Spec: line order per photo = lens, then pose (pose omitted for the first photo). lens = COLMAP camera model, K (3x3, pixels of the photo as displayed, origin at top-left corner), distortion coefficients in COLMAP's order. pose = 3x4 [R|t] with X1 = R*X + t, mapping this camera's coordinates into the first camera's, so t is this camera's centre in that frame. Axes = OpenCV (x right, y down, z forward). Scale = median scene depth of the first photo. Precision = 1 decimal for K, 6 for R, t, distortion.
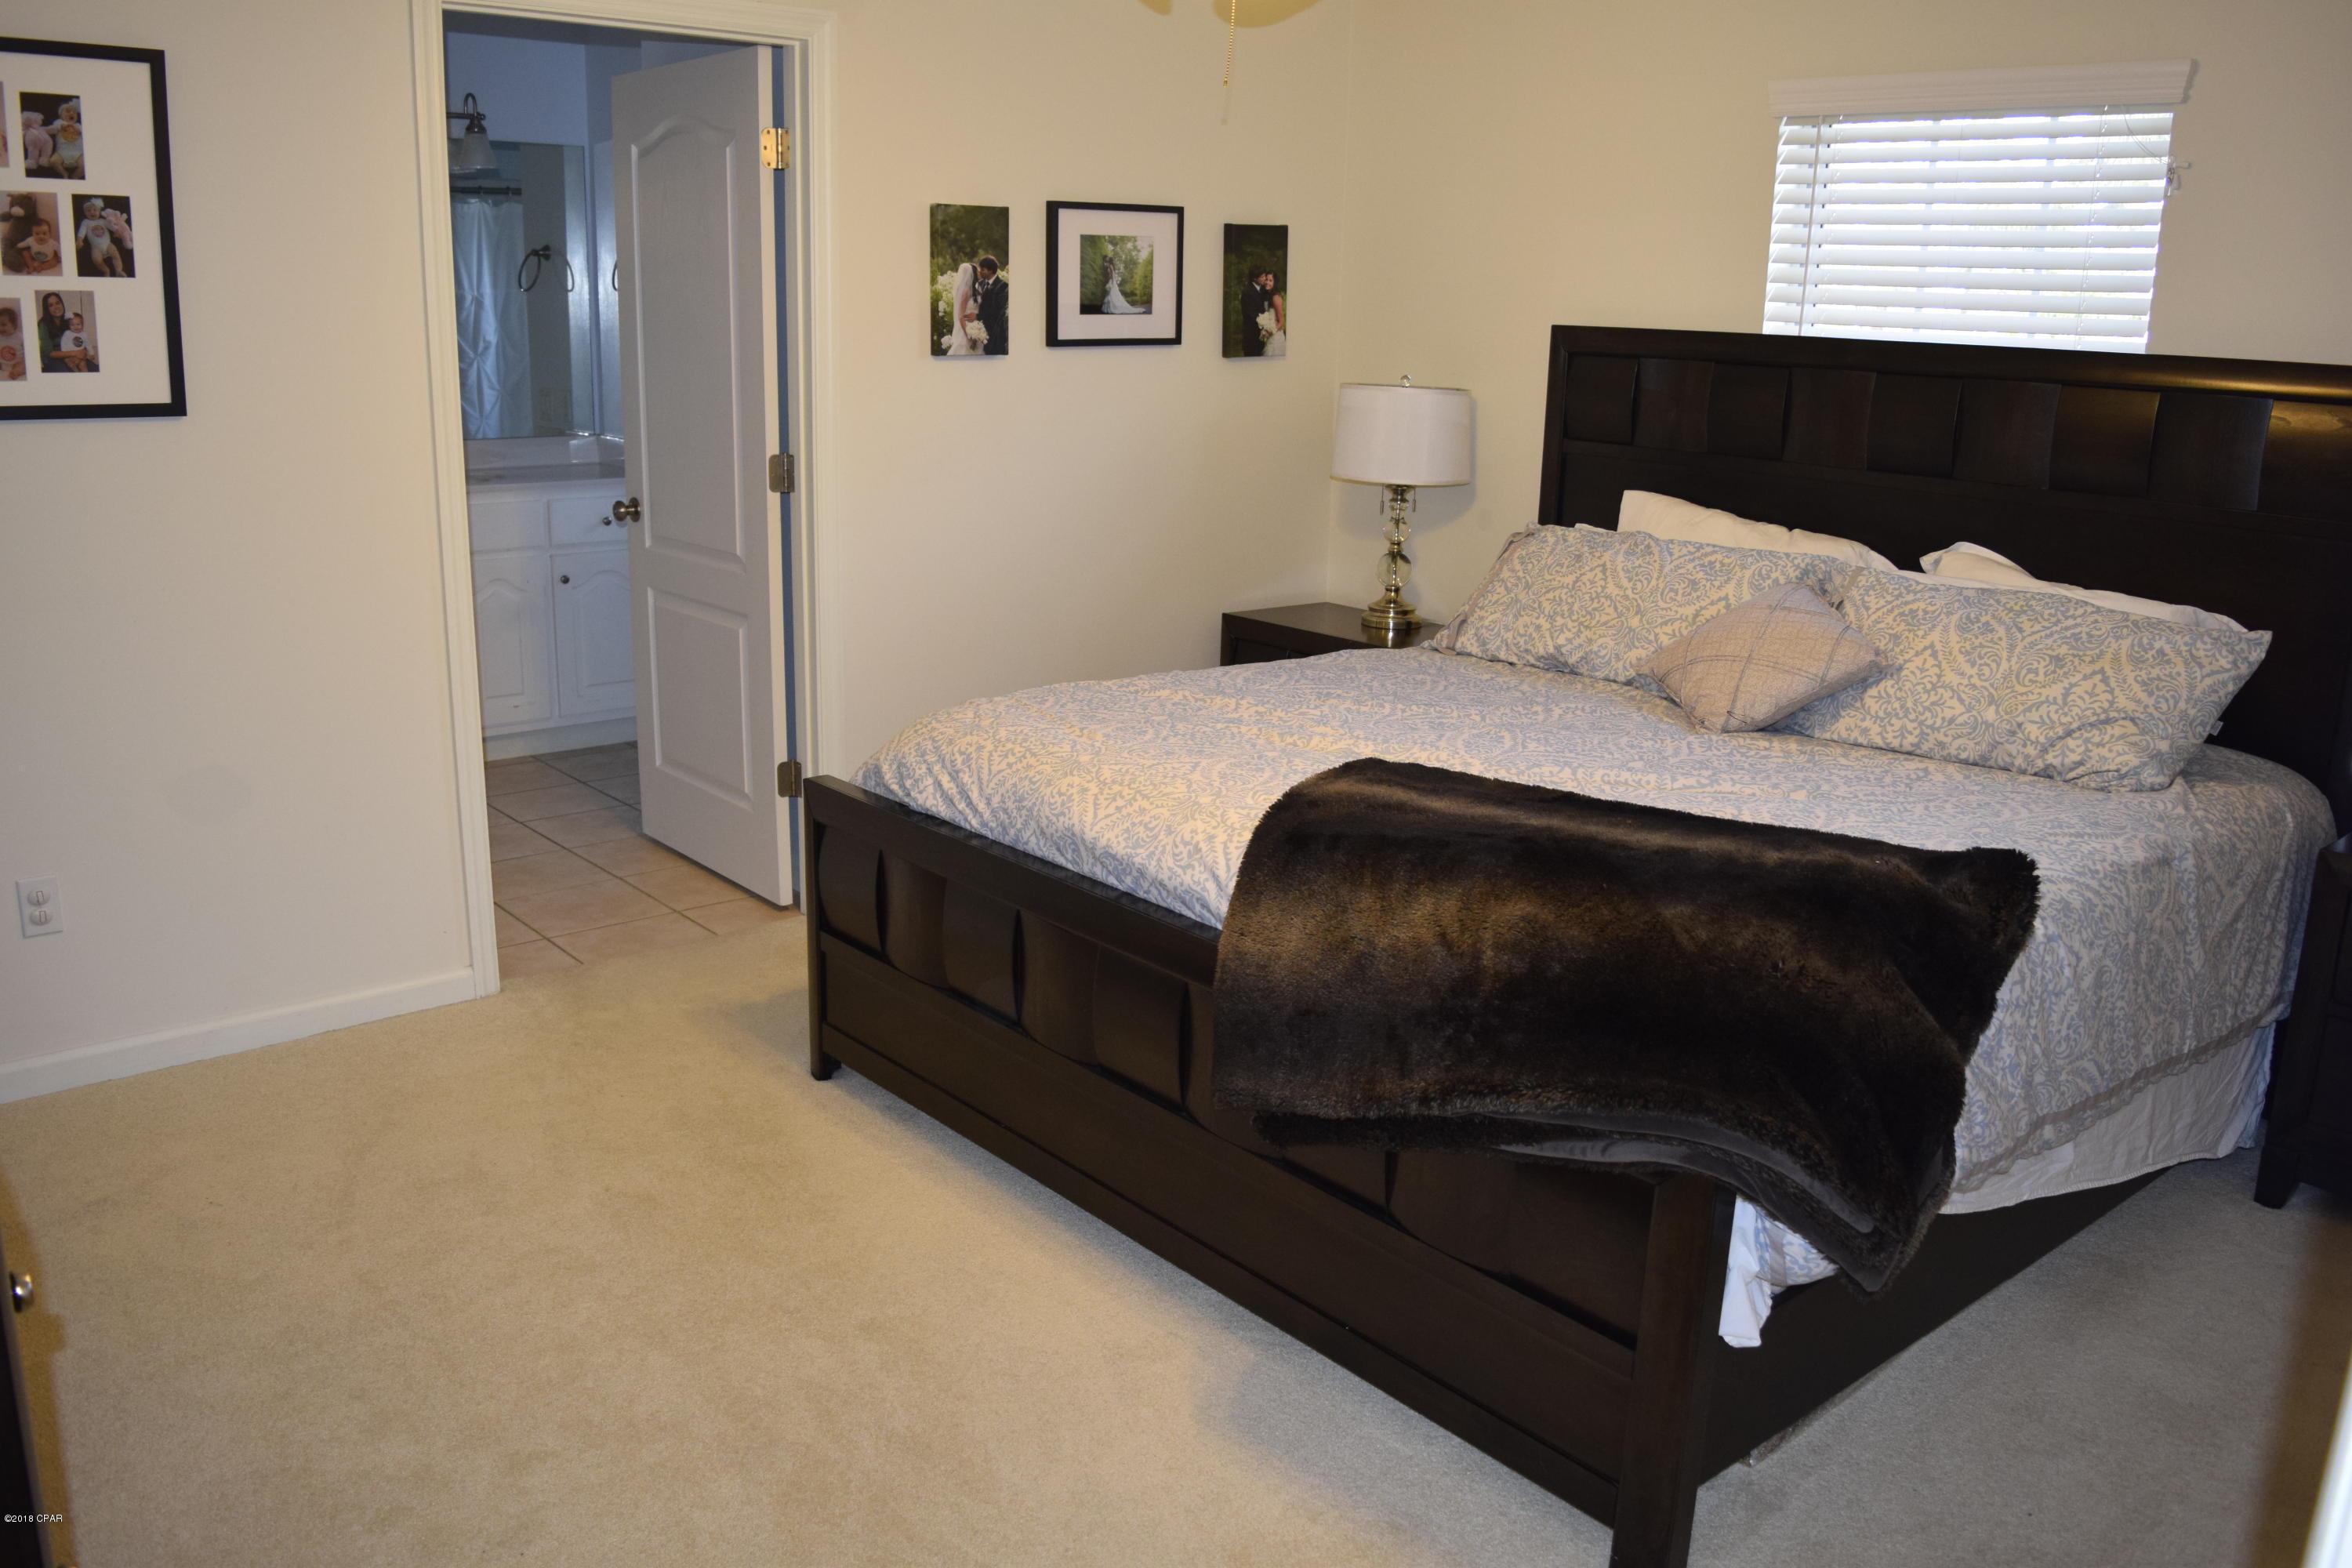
lens RADIAL K [[1902.1, 0, 1247.8], [0, 1902.1, 787.5], [0, 0, 1]] dist [-0.066276, -0.000607]
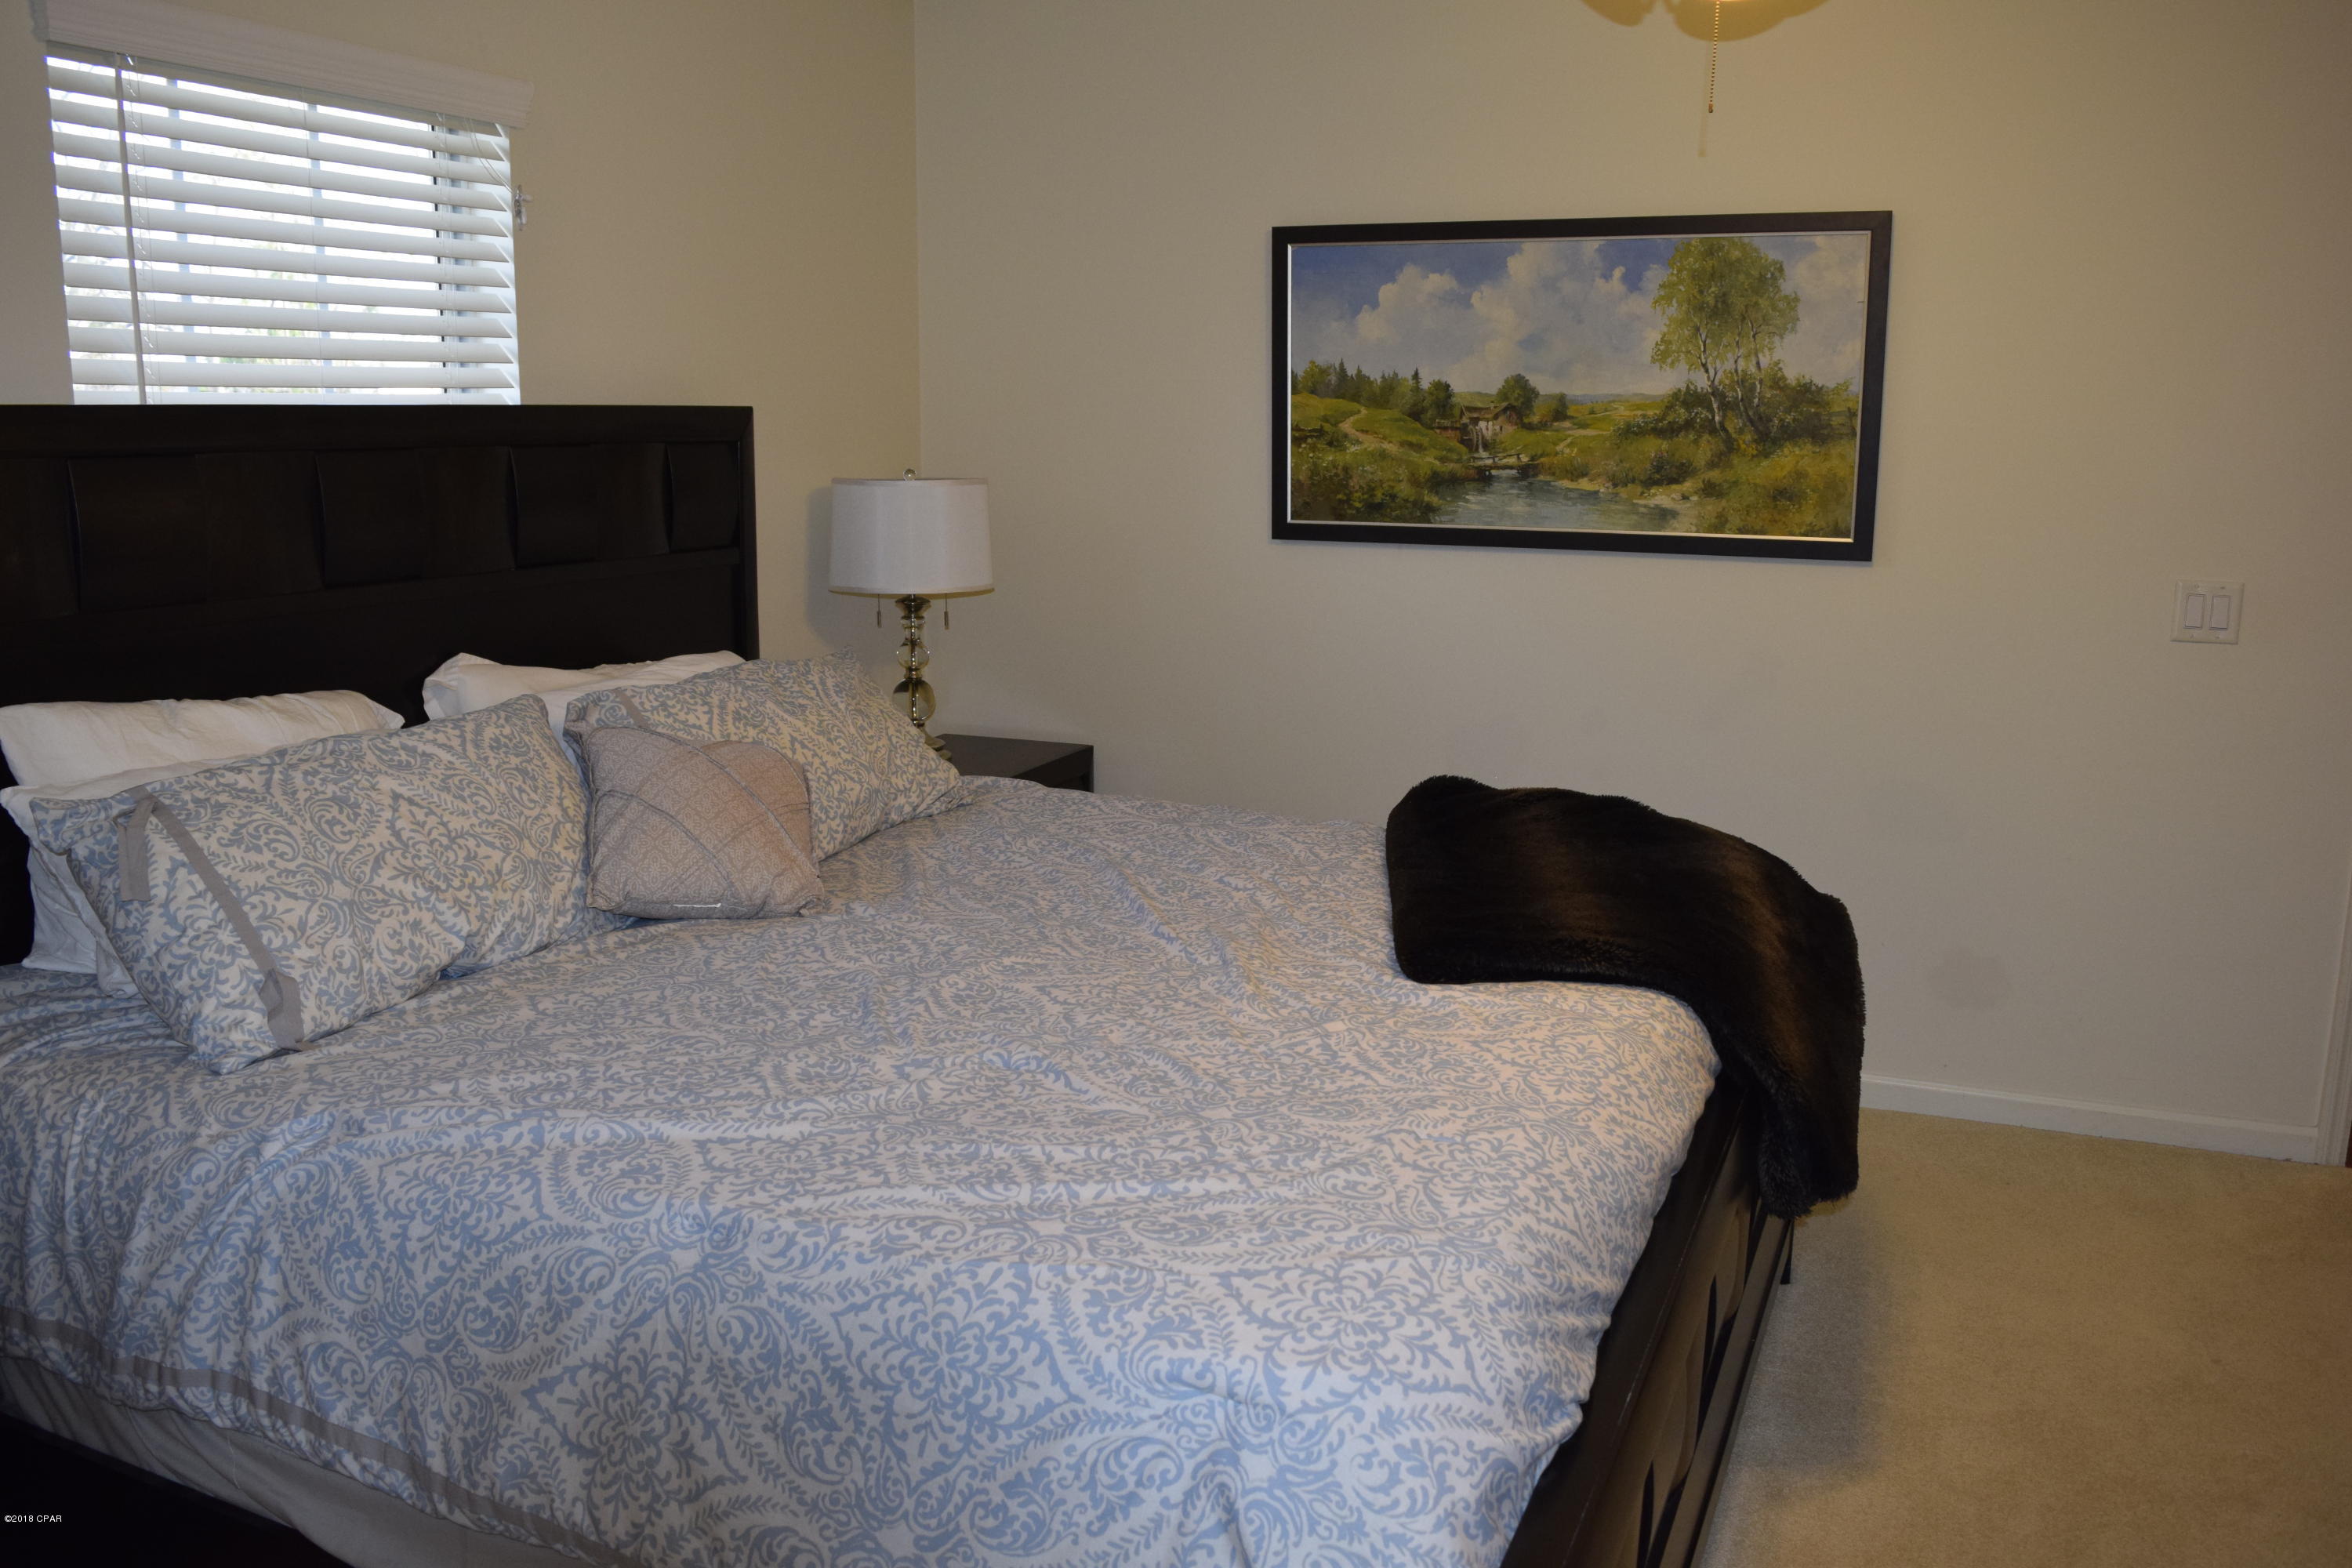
lens RADIAL K [[1902.1, 0, 1247.8], [0, 1902.1, 787.5], [0, 0, 1]] dist [-0.066276, -0.000607]
pose [[-0.452115, -0.184504, 0.872668, -0.461876], [0.219930, 0.925105, 0.309533, -0.250579], [-0.864421, 0.331870, -0.377676, 1.037348]]
